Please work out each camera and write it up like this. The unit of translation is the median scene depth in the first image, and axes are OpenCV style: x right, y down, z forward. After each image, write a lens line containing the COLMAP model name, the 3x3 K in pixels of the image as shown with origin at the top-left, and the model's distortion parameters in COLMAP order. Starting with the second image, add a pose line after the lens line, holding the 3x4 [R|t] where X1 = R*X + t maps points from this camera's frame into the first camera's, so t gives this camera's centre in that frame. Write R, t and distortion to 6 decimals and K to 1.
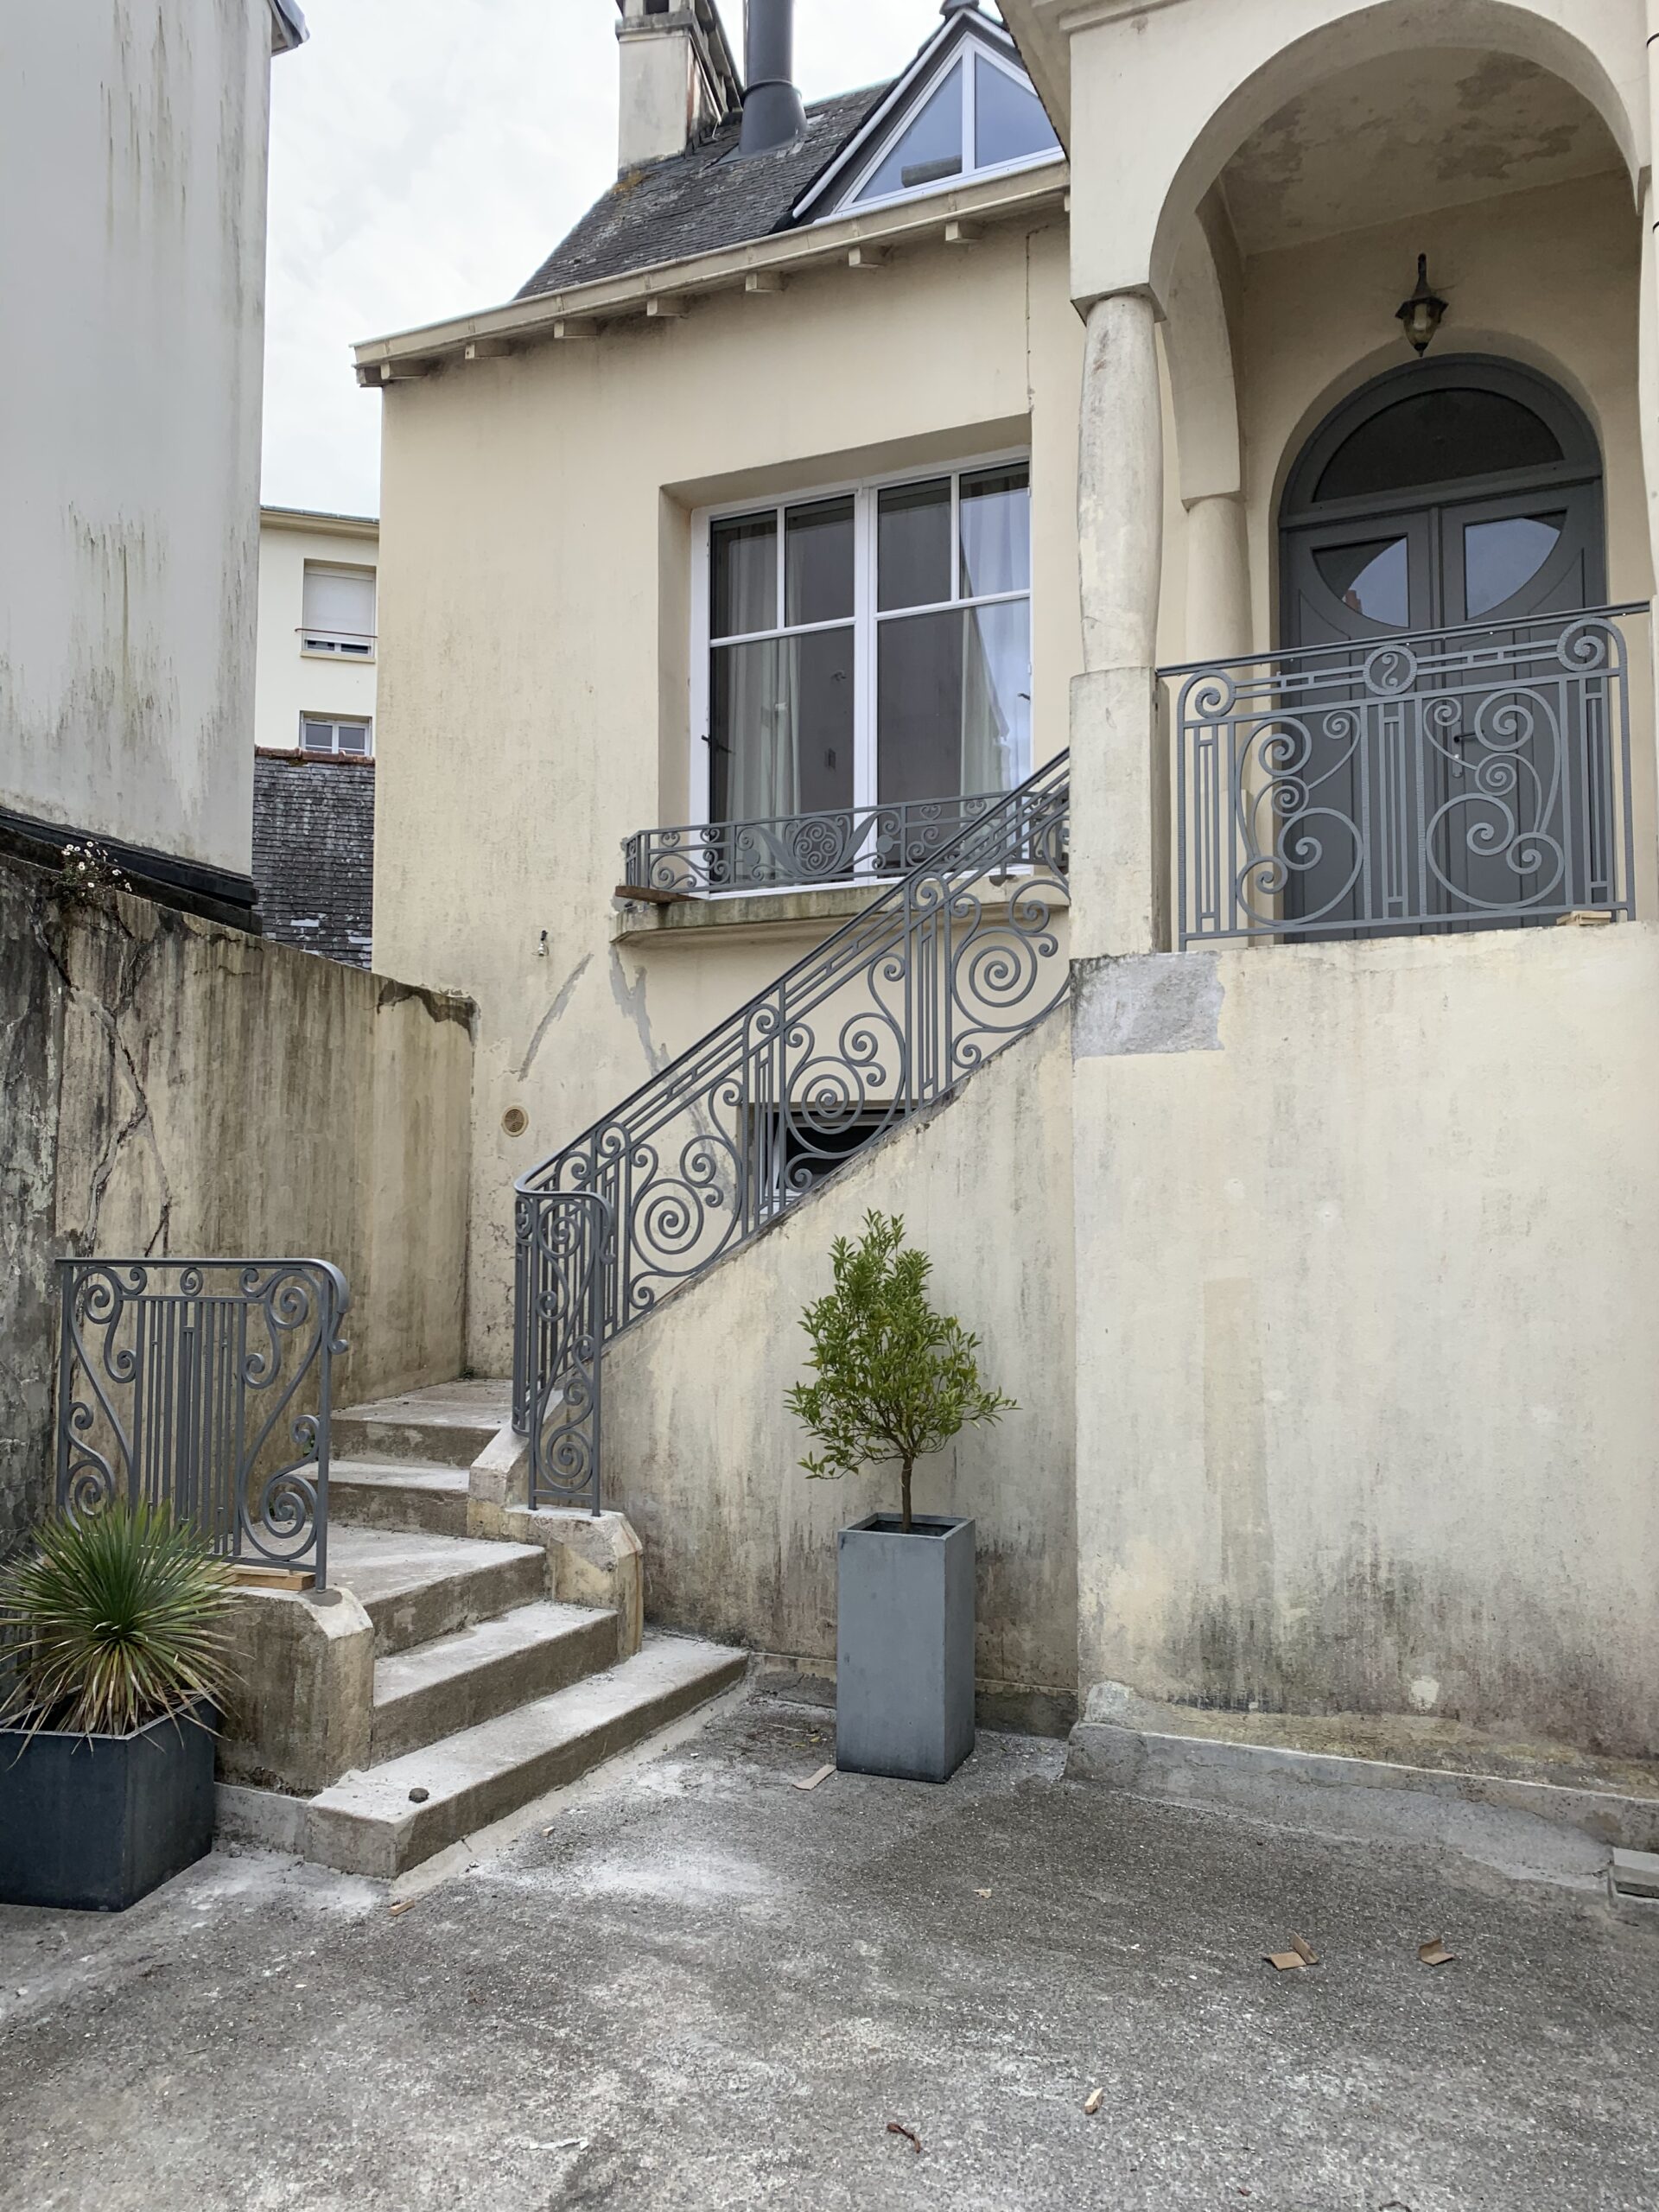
lens RADIAL K [[1671.8, 0, 832.4], [0, 1671.8, 1117.1], [0, 0, 1]] dist [0.089236, -0.164124]
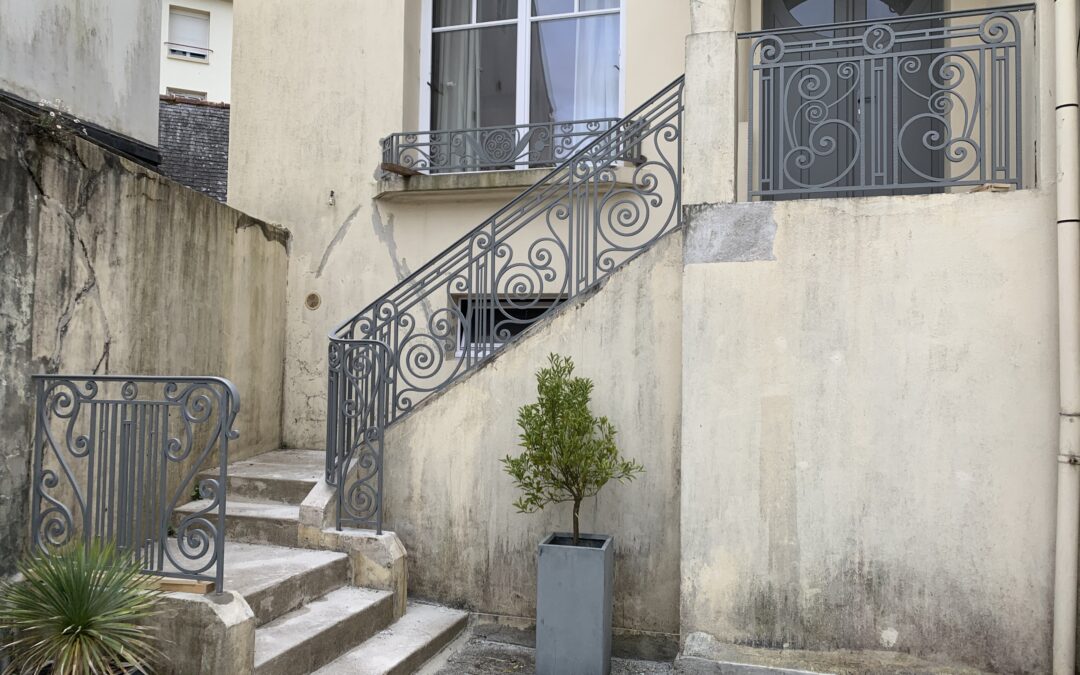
lens RADIAL K [[810.6, 0, 540.0], [0, 810.6, 337.5], [0, 0, 1]] dist [0.029797, -0.006922]
pose [[0.990895, 0.019104, 0.133278, -0.103275], [-0.022555, 0.999447, 0.024436, 0.021237], [-0.132737, -0.027219, 0.990777, 0.206515]]
